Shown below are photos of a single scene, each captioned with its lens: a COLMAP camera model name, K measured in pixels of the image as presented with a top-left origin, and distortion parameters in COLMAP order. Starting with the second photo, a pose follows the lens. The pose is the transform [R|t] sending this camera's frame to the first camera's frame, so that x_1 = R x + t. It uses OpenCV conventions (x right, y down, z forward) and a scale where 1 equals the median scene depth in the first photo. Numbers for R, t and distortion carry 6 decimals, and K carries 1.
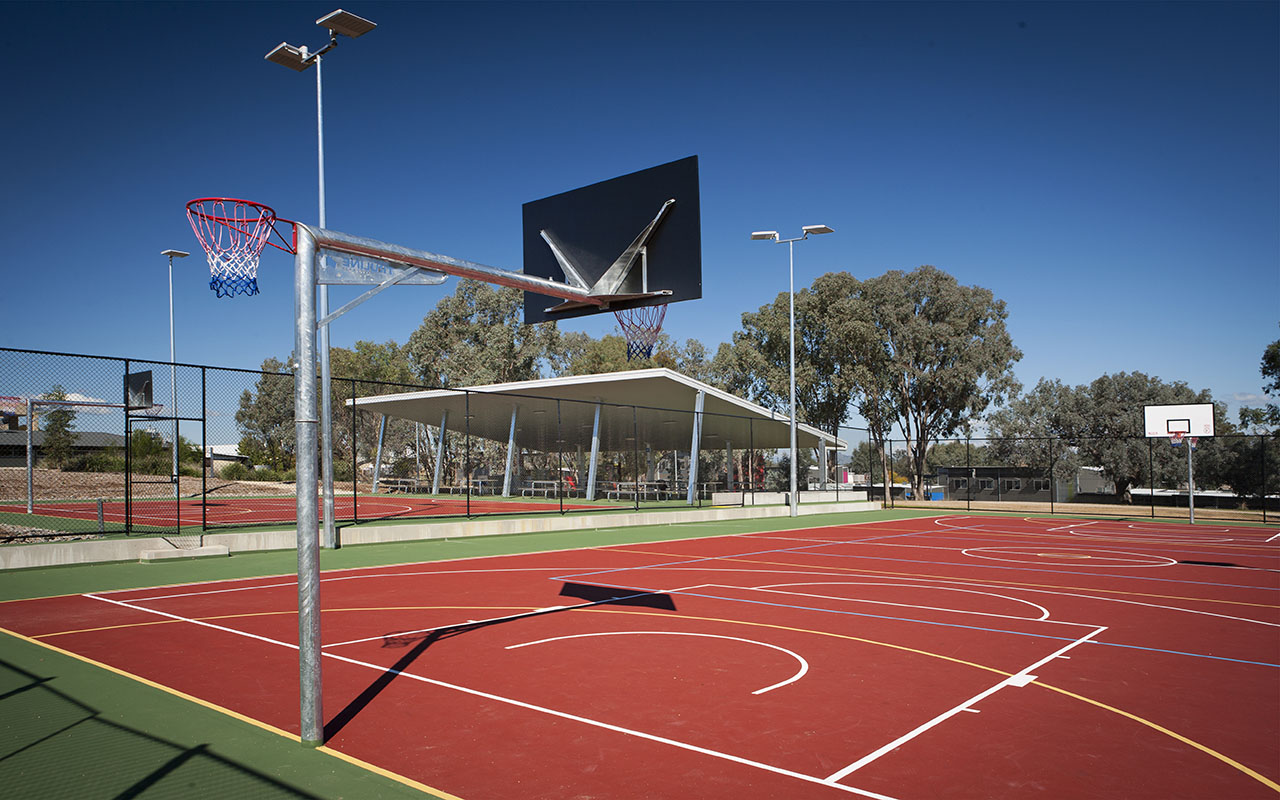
lens RADIAL K [[886.8, 0, 639.9], [0, 886.8, 433.7], [0, 0, 1]] dist [0.002239, 0.001374]
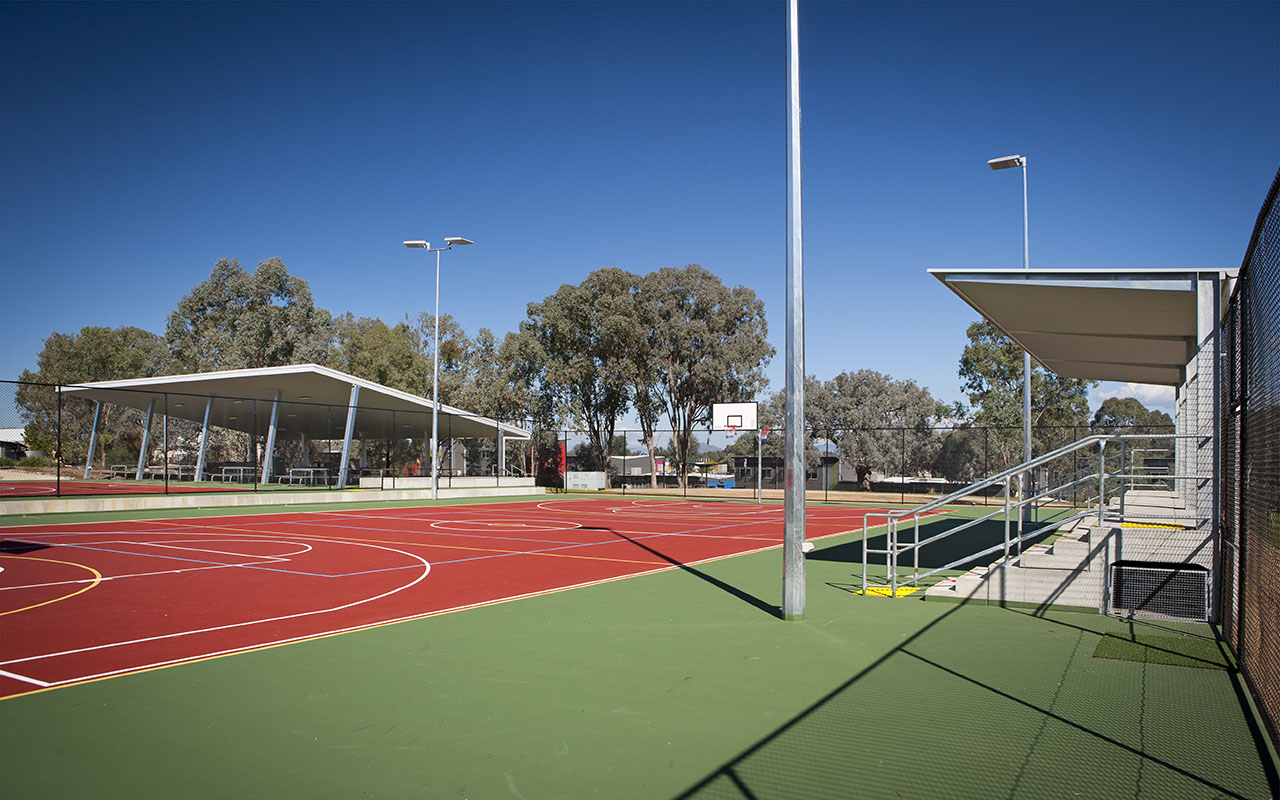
lens RADIAL K [[917.8, 0, 639.9], [0, 917.8, 424.7], [0, 0, 1]] dist [-0.063726, 0.005174]
pose [[0.987483, 0.009303, 0.157450, 0.107996], [-0.009786, 0.999949, 0.002295, -0.002125], [-0.157421, -0.003807, 0.987524, -0.073447]]
